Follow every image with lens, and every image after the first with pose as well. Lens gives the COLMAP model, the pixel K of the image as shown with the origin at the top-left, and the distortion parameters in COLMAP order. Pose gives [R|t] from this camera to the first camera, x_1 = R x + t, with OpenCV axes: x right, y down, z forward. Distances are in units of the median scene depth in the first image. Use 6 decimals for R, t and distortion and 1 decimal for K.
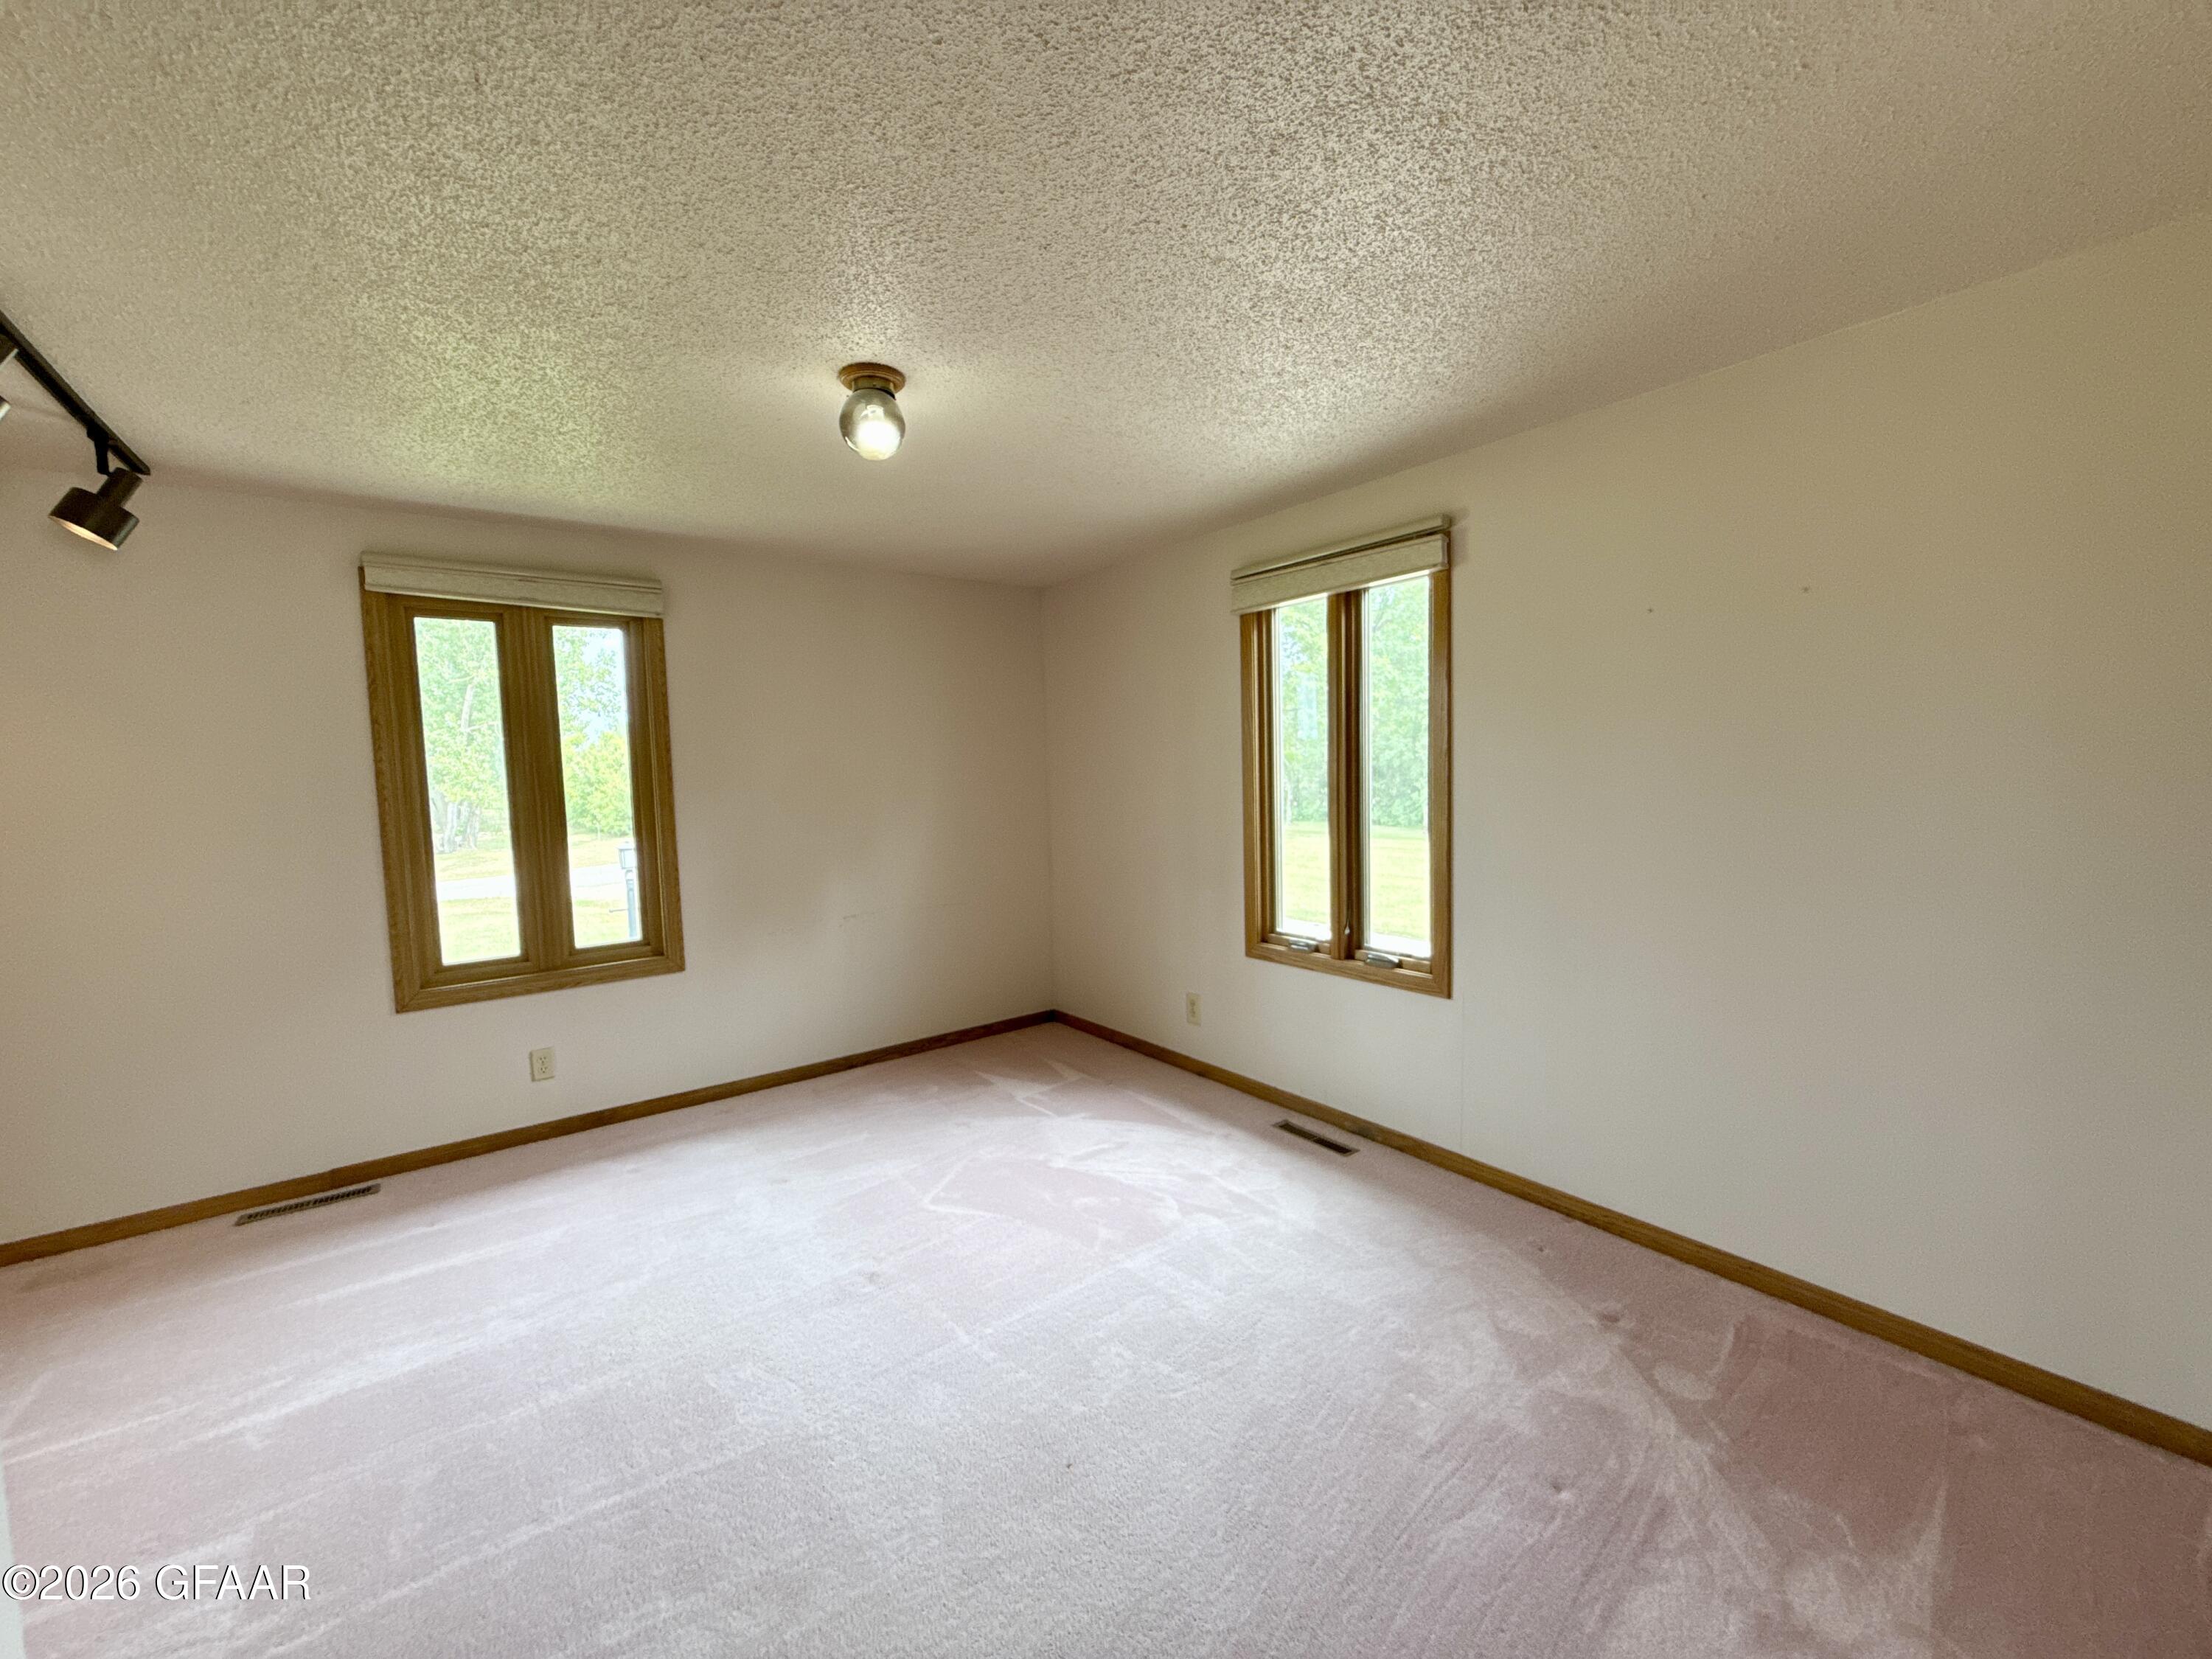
lens RADIAL K [[883.6, 0, 1105.7], [0, 883.6, 825.0], [0, 0, 1]] dist [0.002528, 0.000189]
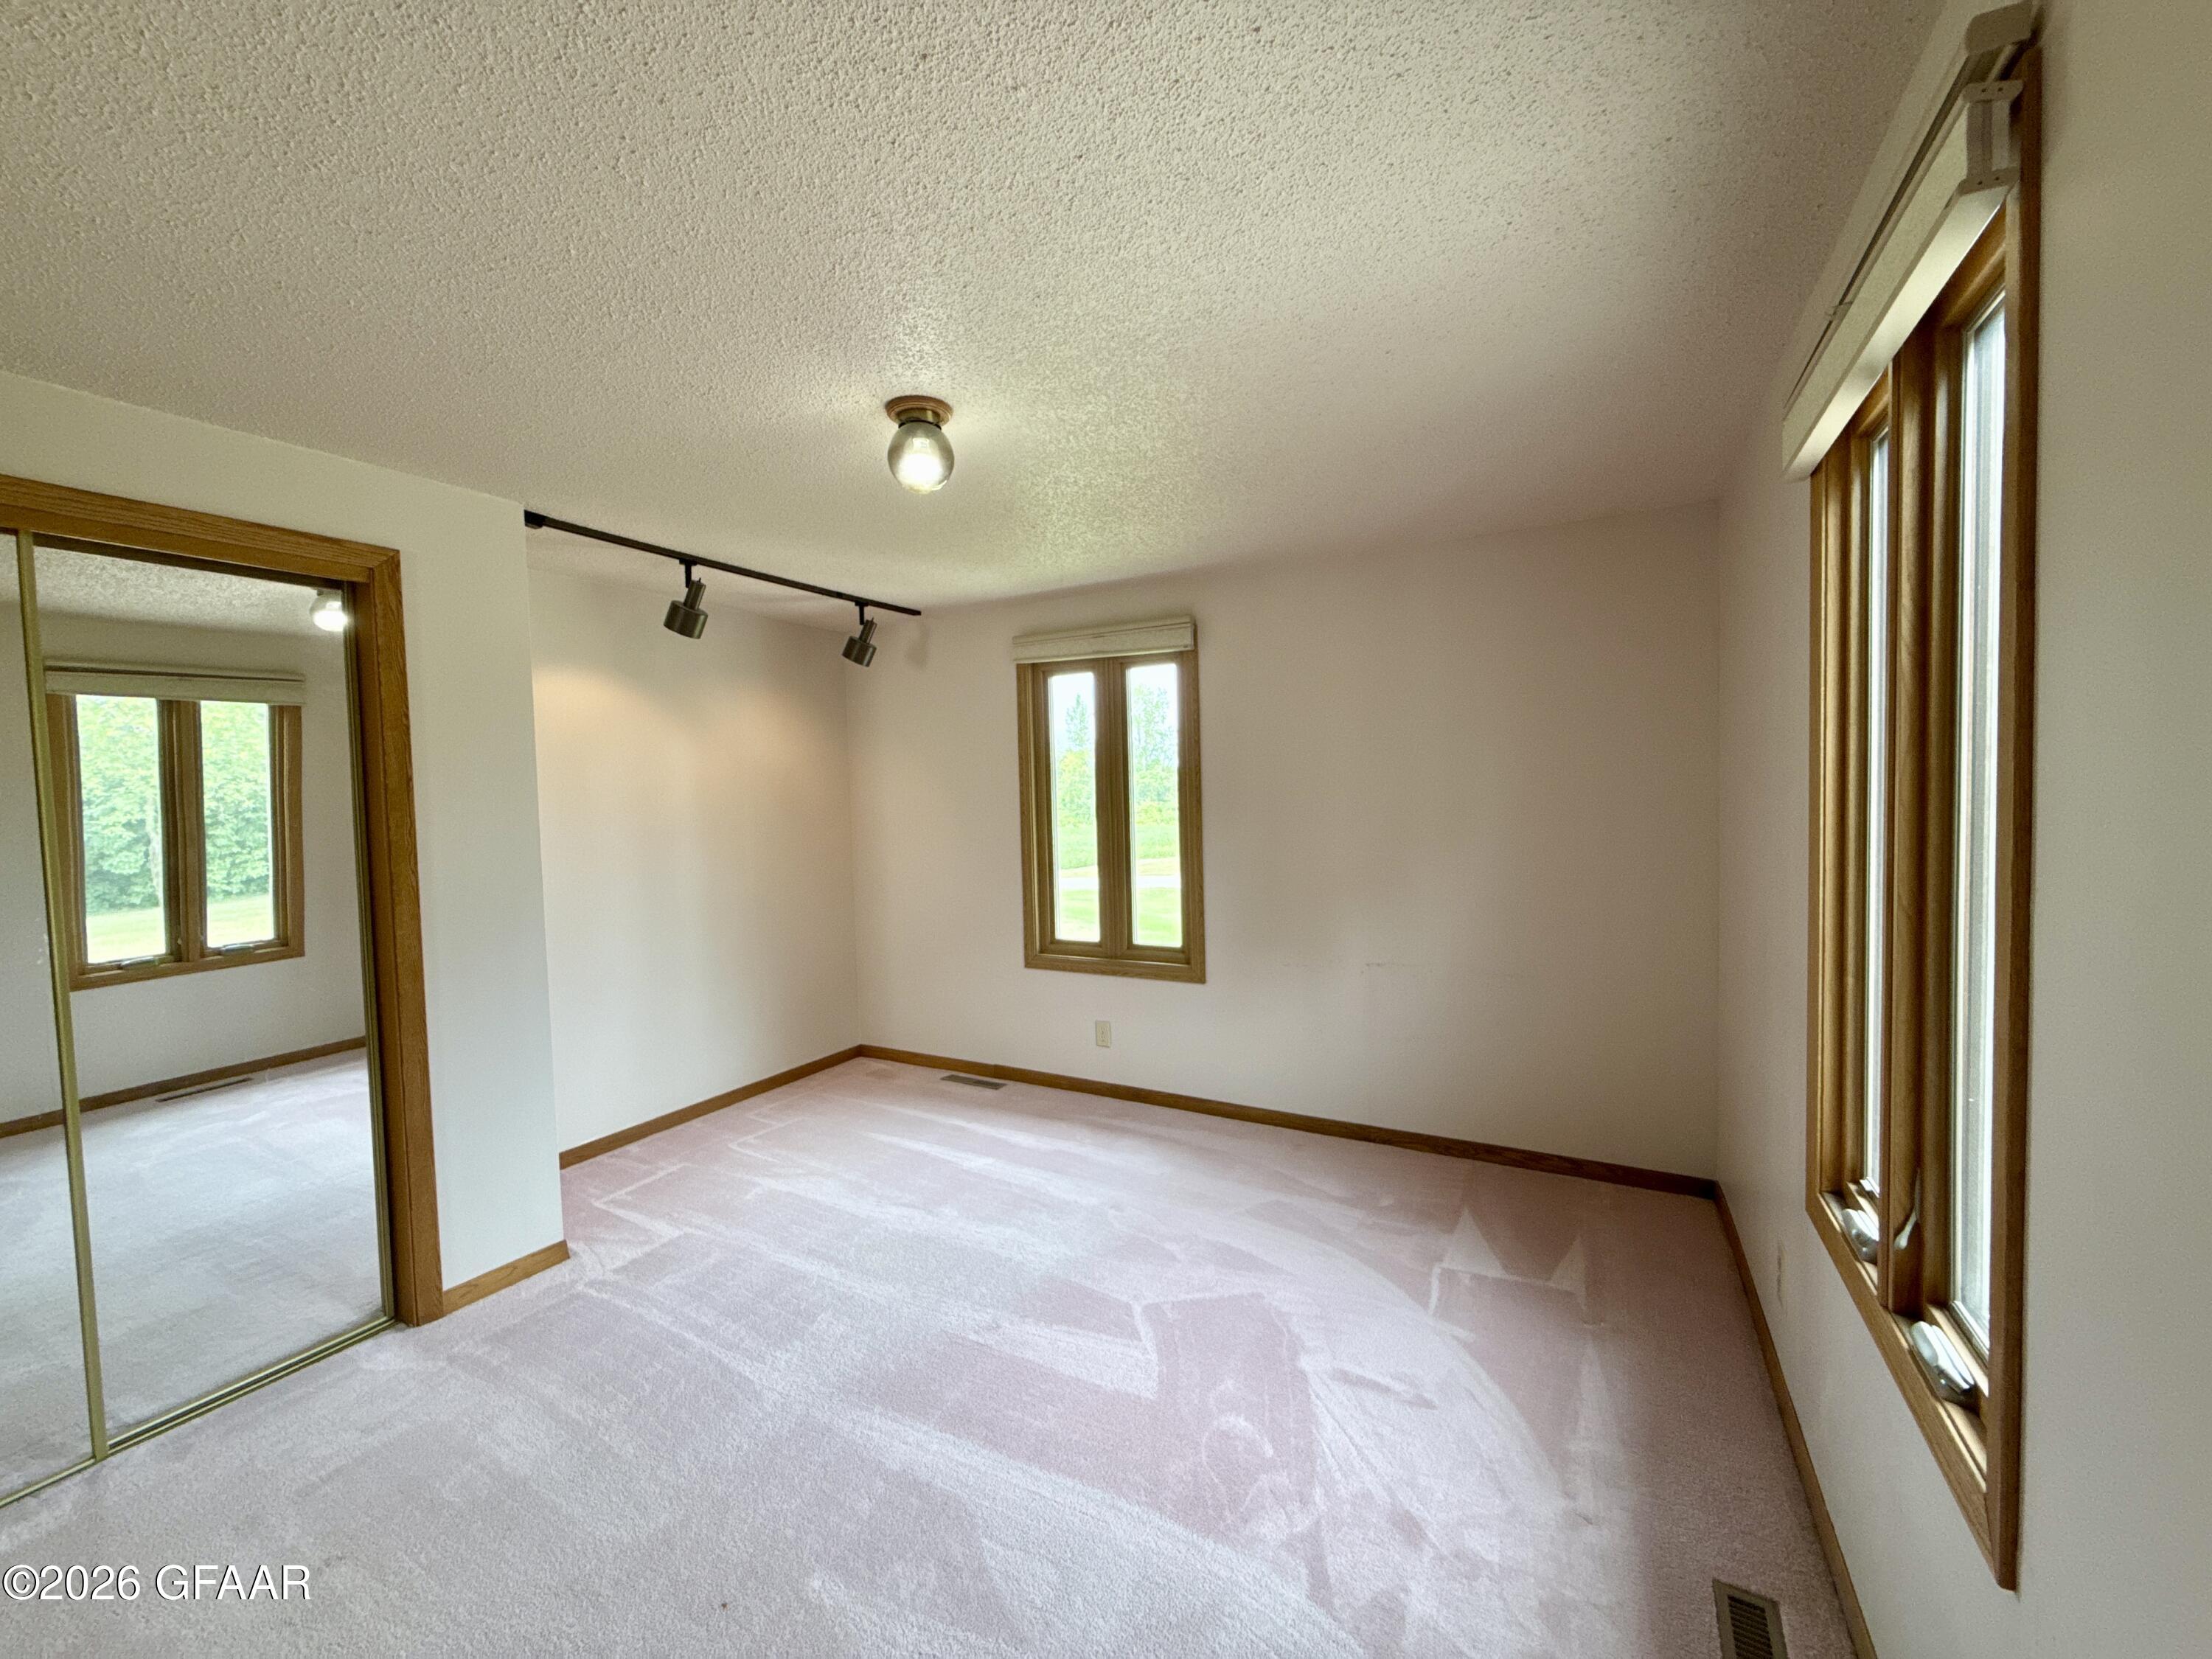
lens RADIAL K [[883.6, 0, 1097.2], [0, 883.6, 834.7], [0, 0, 1]] dist [0.002528, 0.000189]
pose [[0.400026, 0.058391, -0.914642, 0.468279], [-0.046263, 0.997983, 0.043478, -0.056440], [0.915335, 0.024922, 0.401921, 0.515885]]
